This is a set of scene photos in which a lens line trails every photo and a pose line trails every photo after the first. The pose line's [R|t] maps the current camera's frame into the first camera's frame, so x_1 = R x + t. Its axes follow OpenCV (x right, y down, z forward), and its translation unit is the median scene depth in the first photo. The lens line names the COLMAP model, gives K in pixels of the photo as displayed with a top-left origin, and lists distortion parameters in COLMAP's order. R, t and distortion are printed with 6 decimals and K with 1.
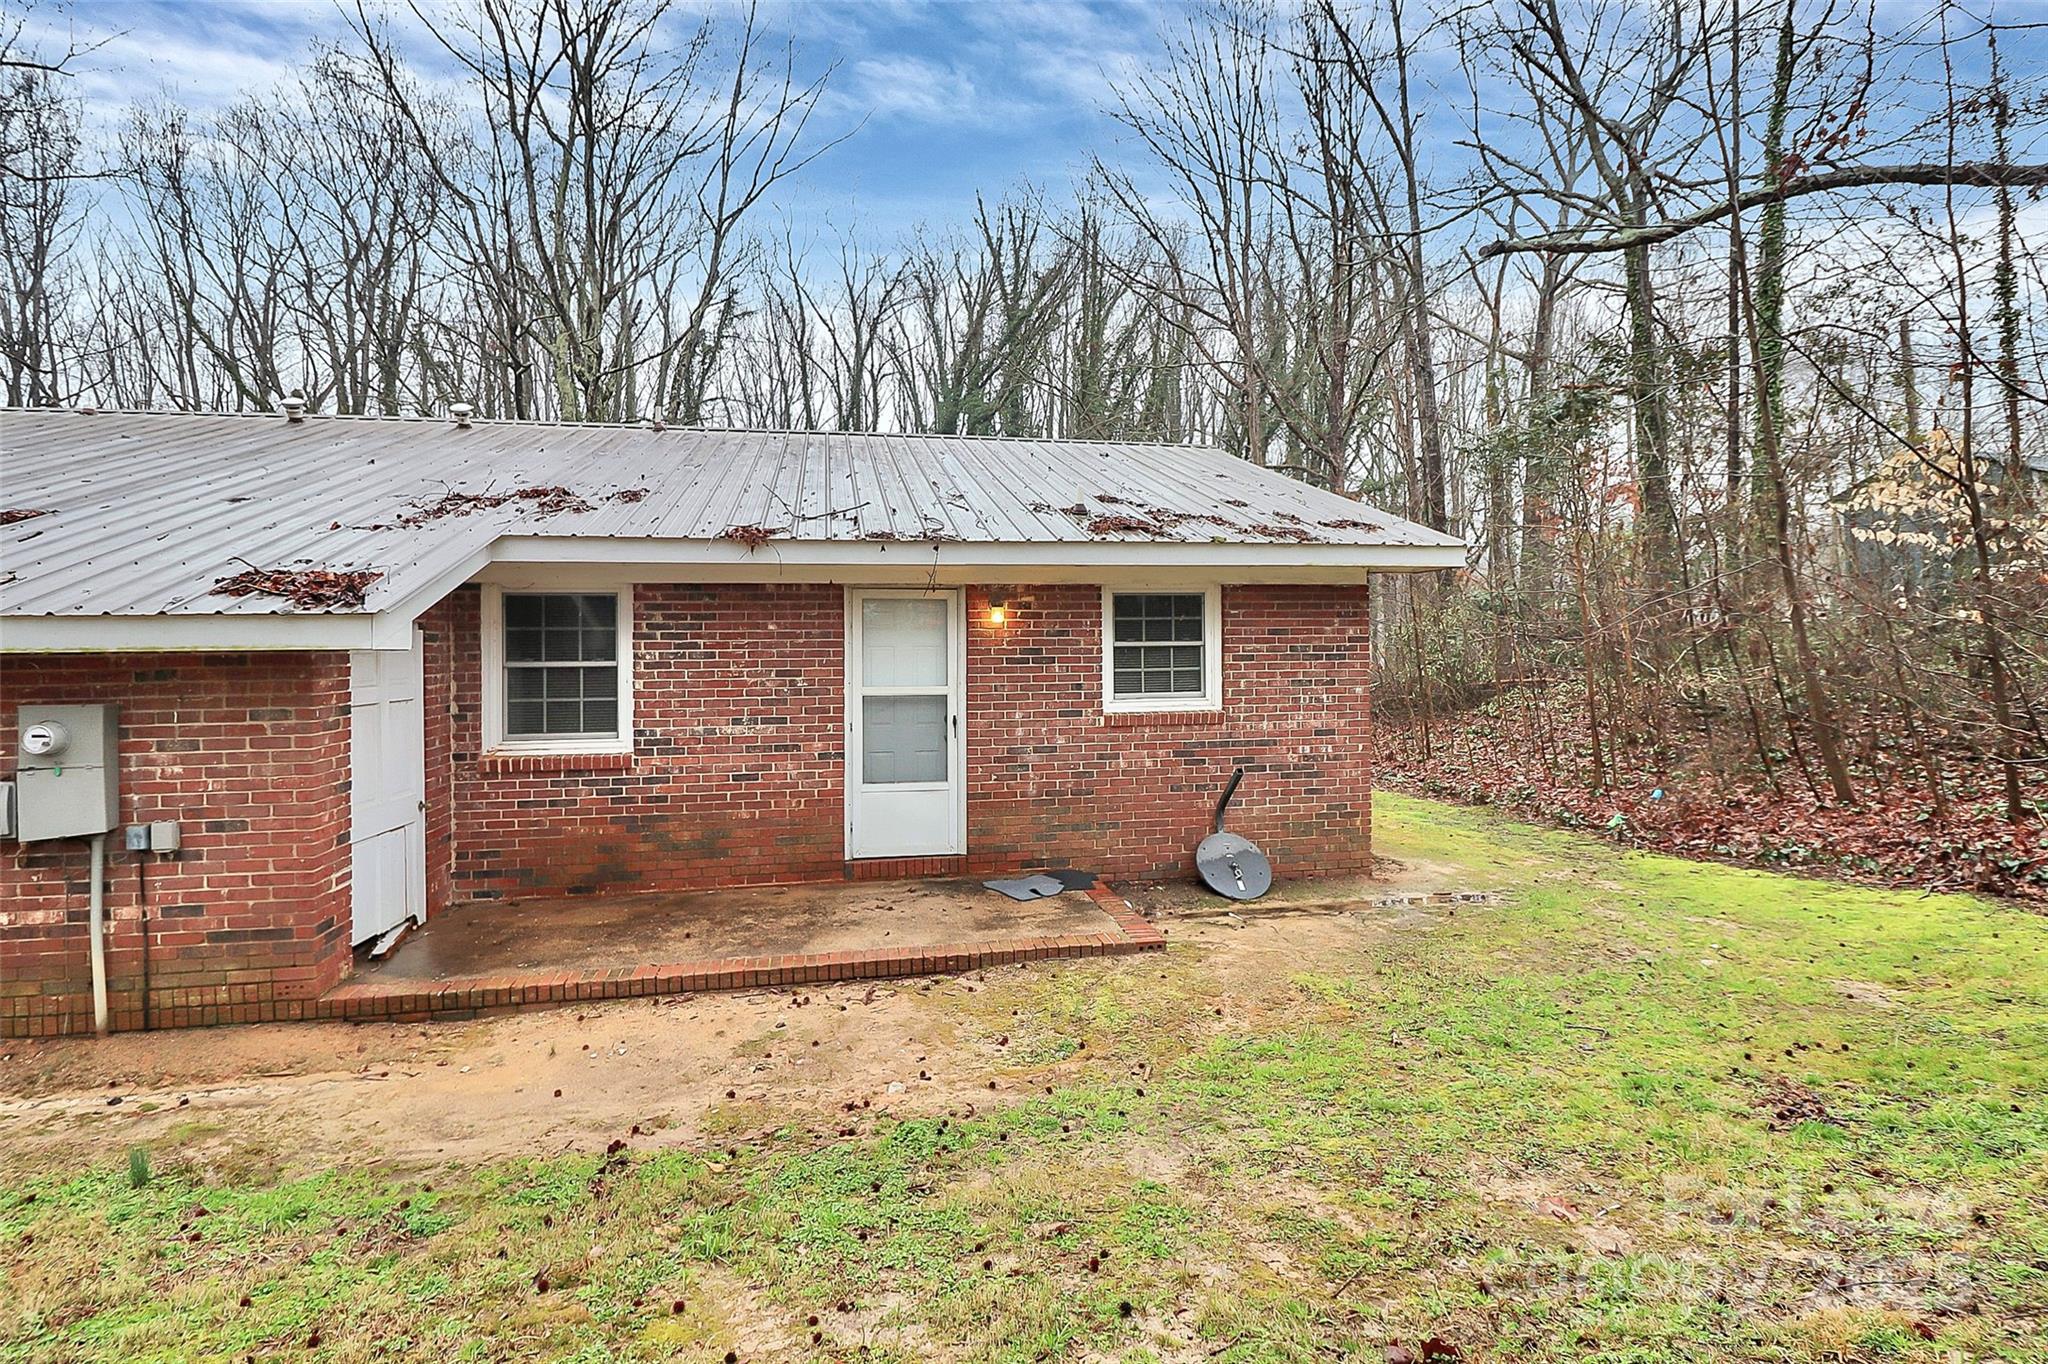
lens RADIAL K [[971.7, 0, 1023.3], [0, 971.7, 661.6], [0, 0, 1]] dist [0.002723, -0.010303]
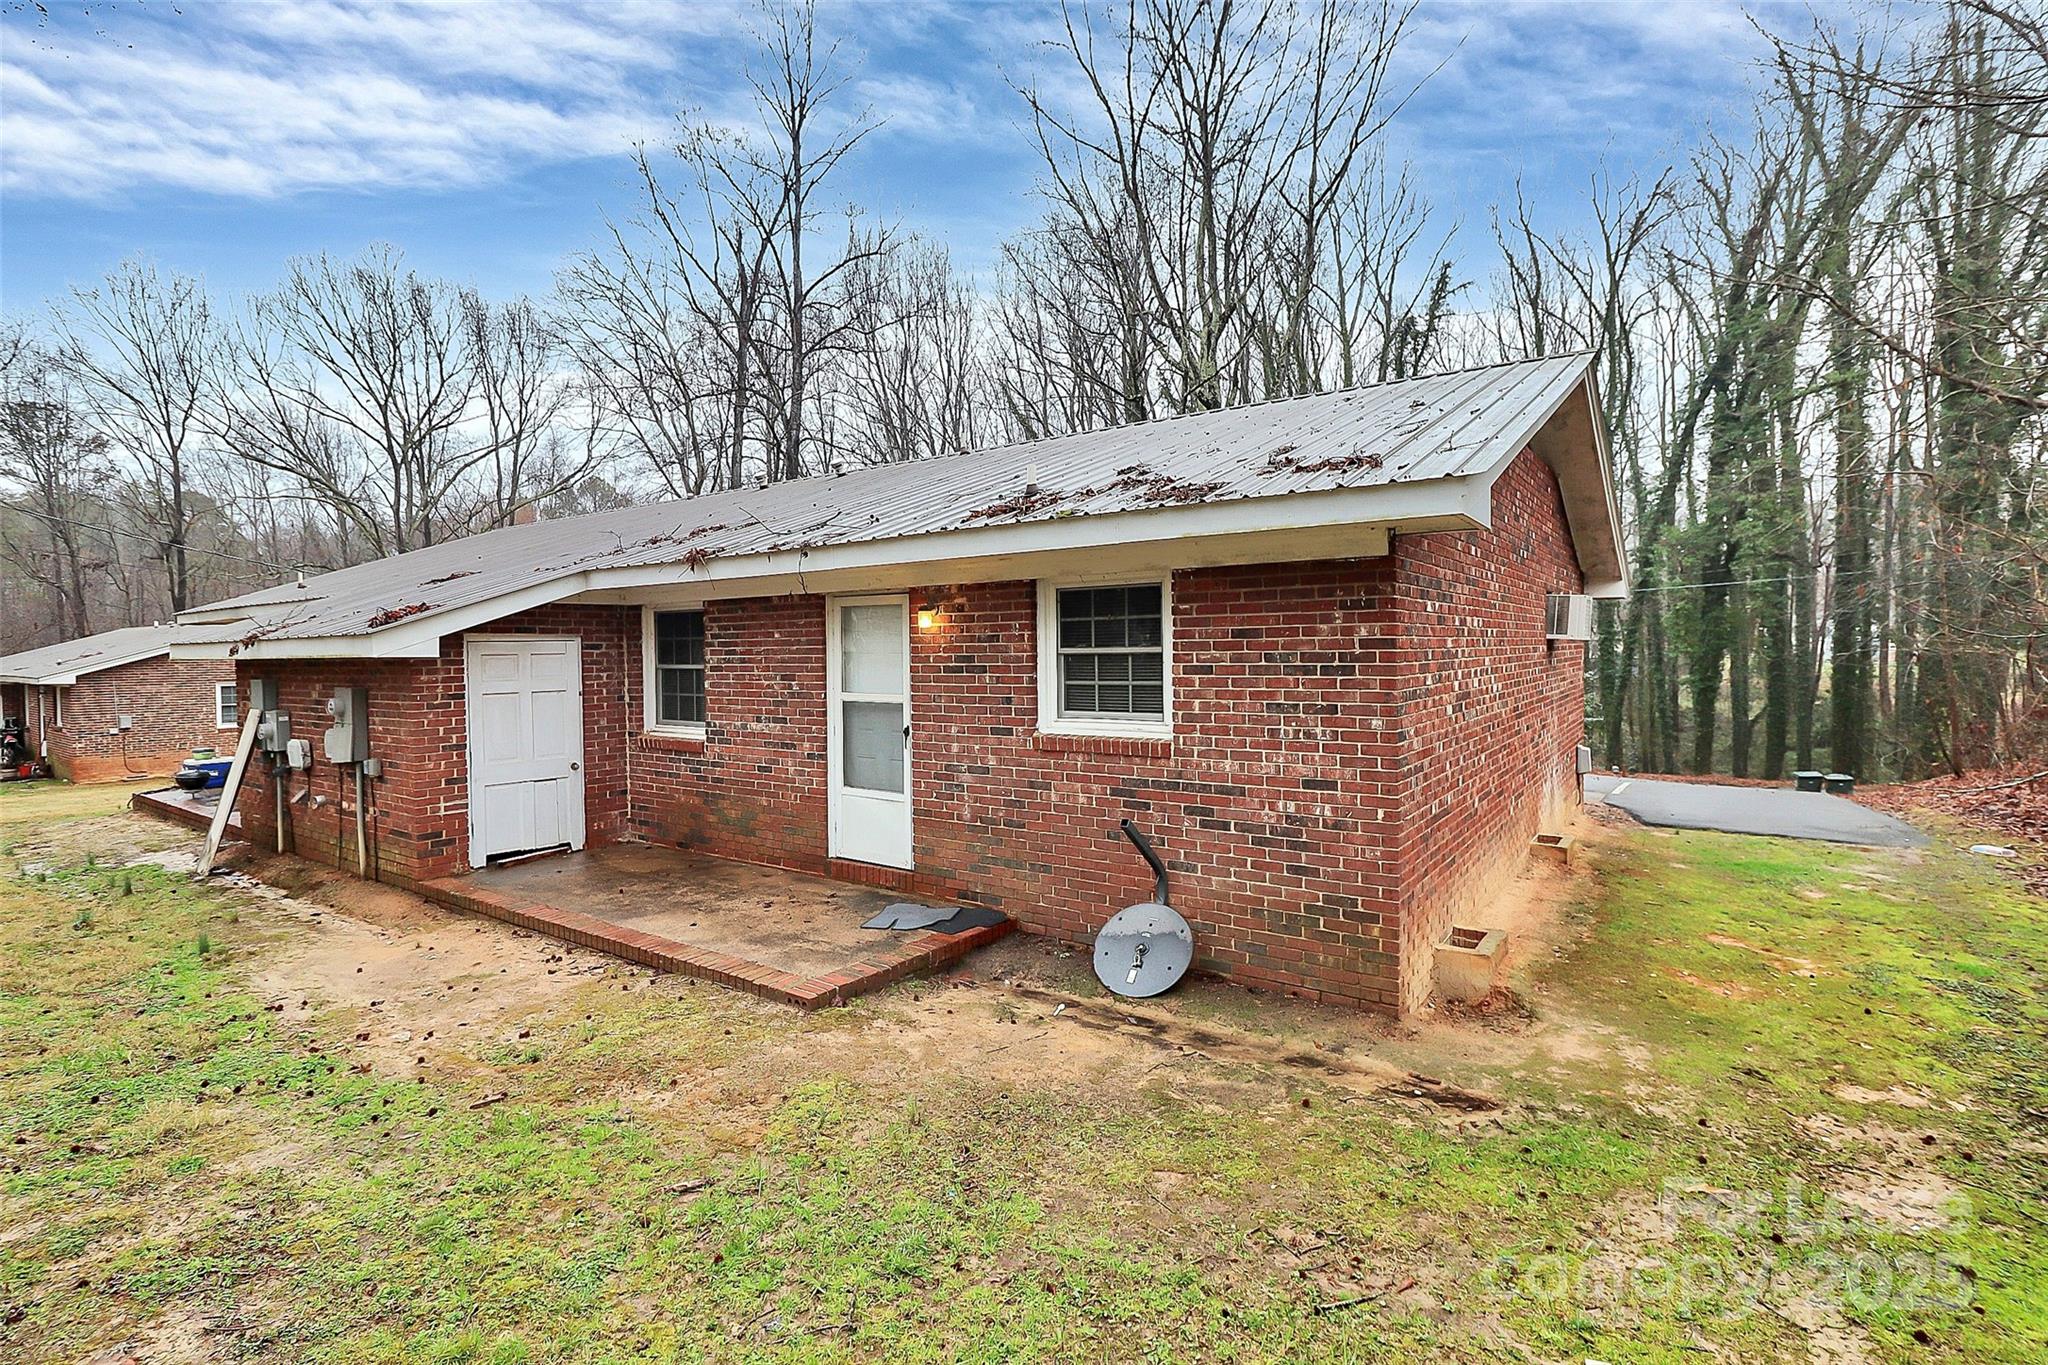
lens RADIAL K [[971.7, 0, 1031.9], [0, 971.7, 678.3], [0, 0, 1]] dist [0.002723, -0.010303]
pose [[0.672909, 0.025136, -0.739298, 0.708744], [-0.000502, 0.999438, 0.033525, -0.022762], [0.739725, -0.022188, 0.672544, 0.442249]]
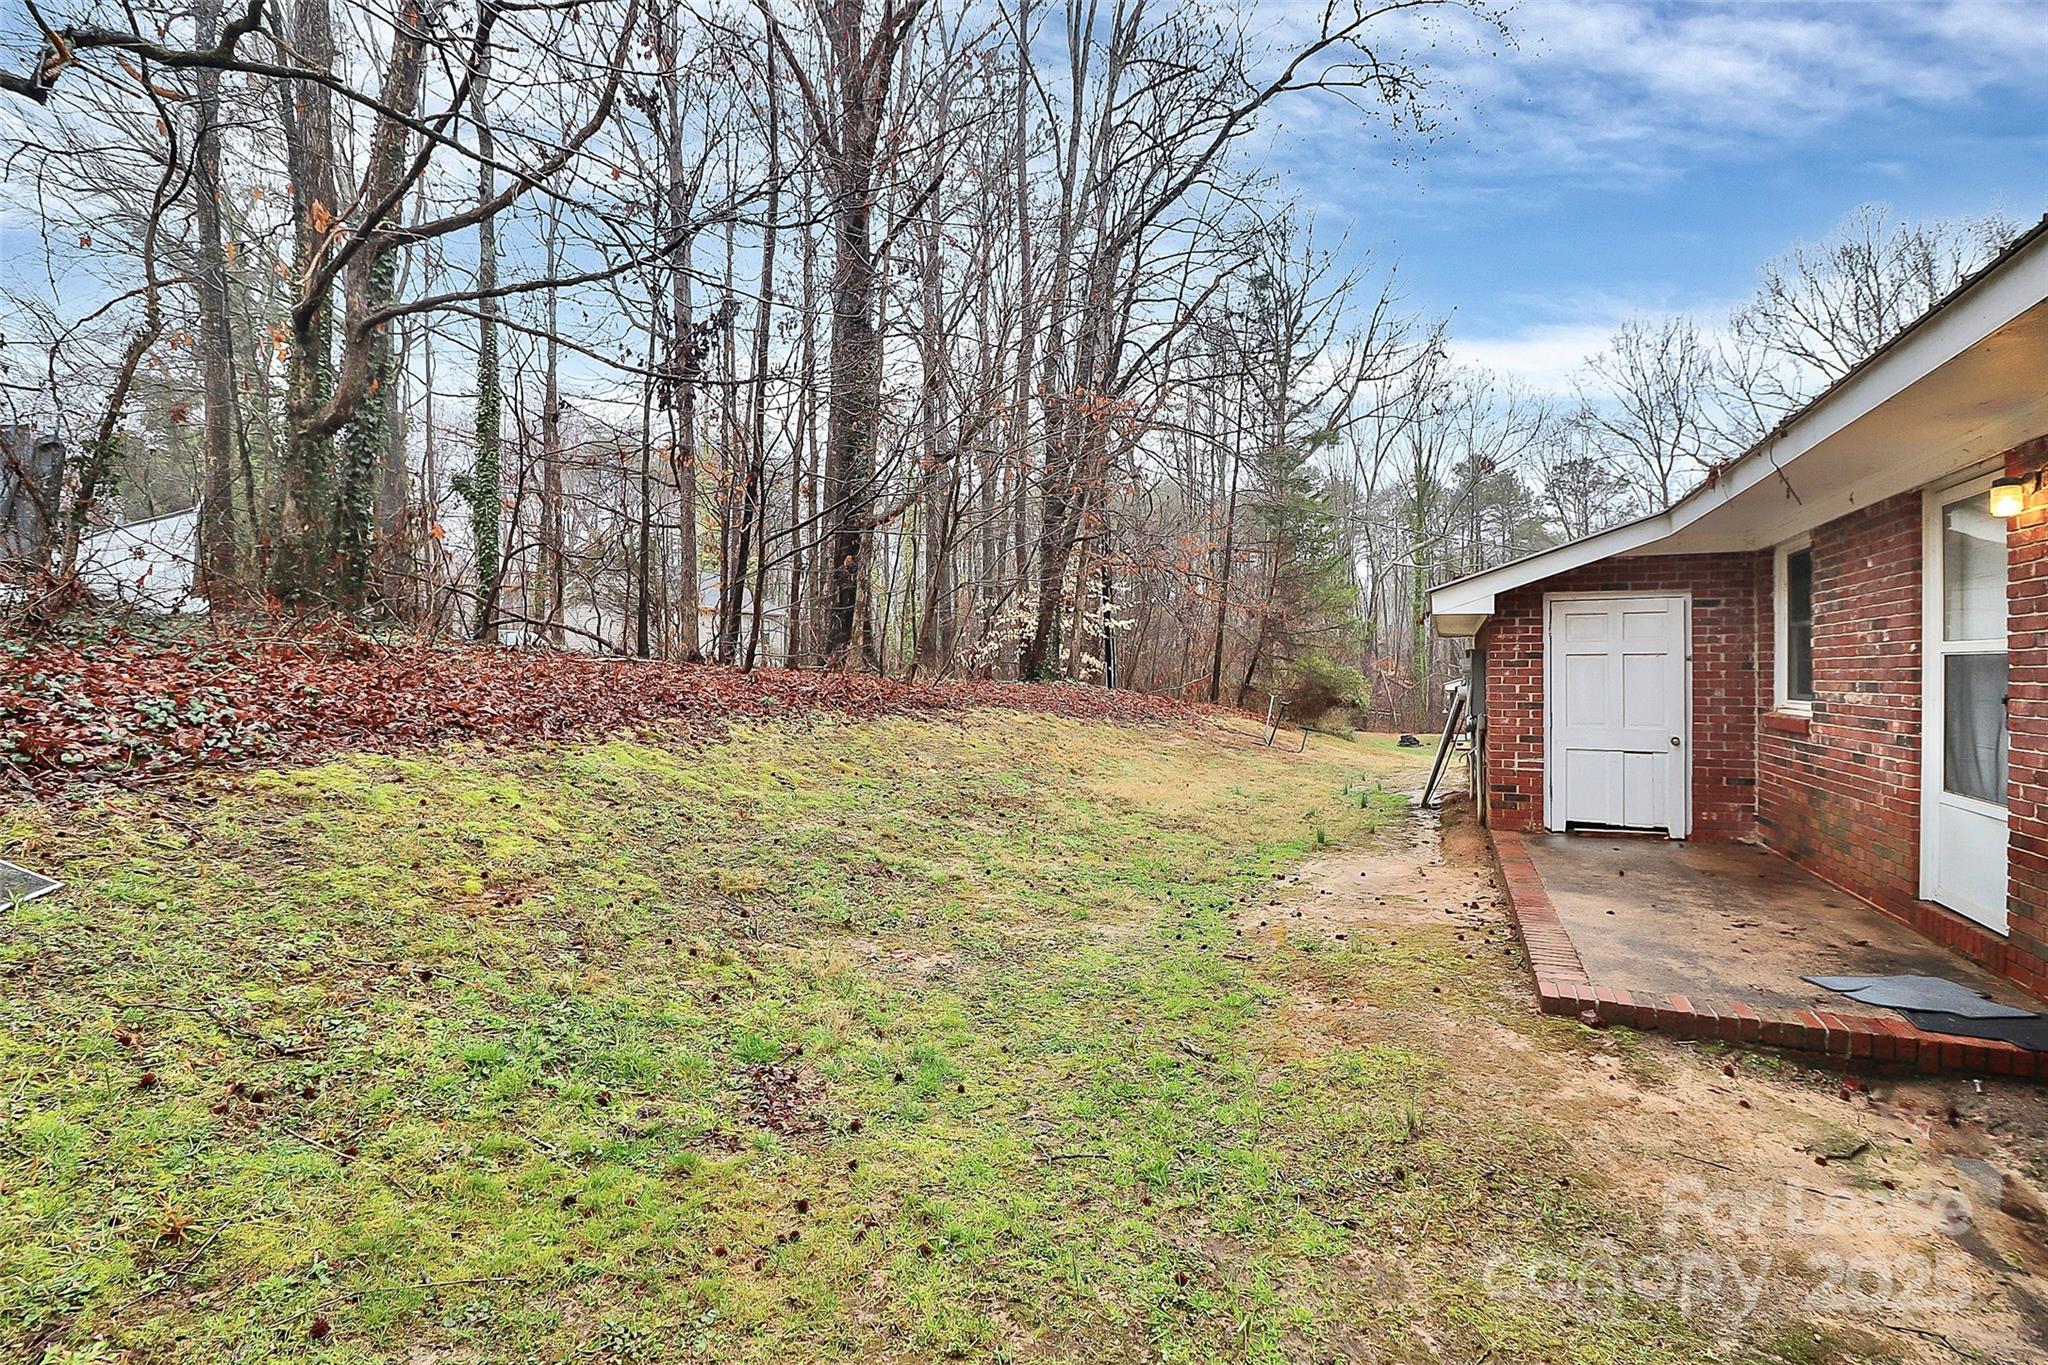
lens RADIAL K [[971.7, 0, 1009.3], [0, 971.7, 670.5], [0, 0, 1]] dist [0.002723, -0.010303]
pose [[-0.596683, 0.003125, -0.802471, 0.708732], [-0.007151, 0.999932, 0.009211, 0.042696], [0.802445, 0.011235, -0.596620, 0.857552]]
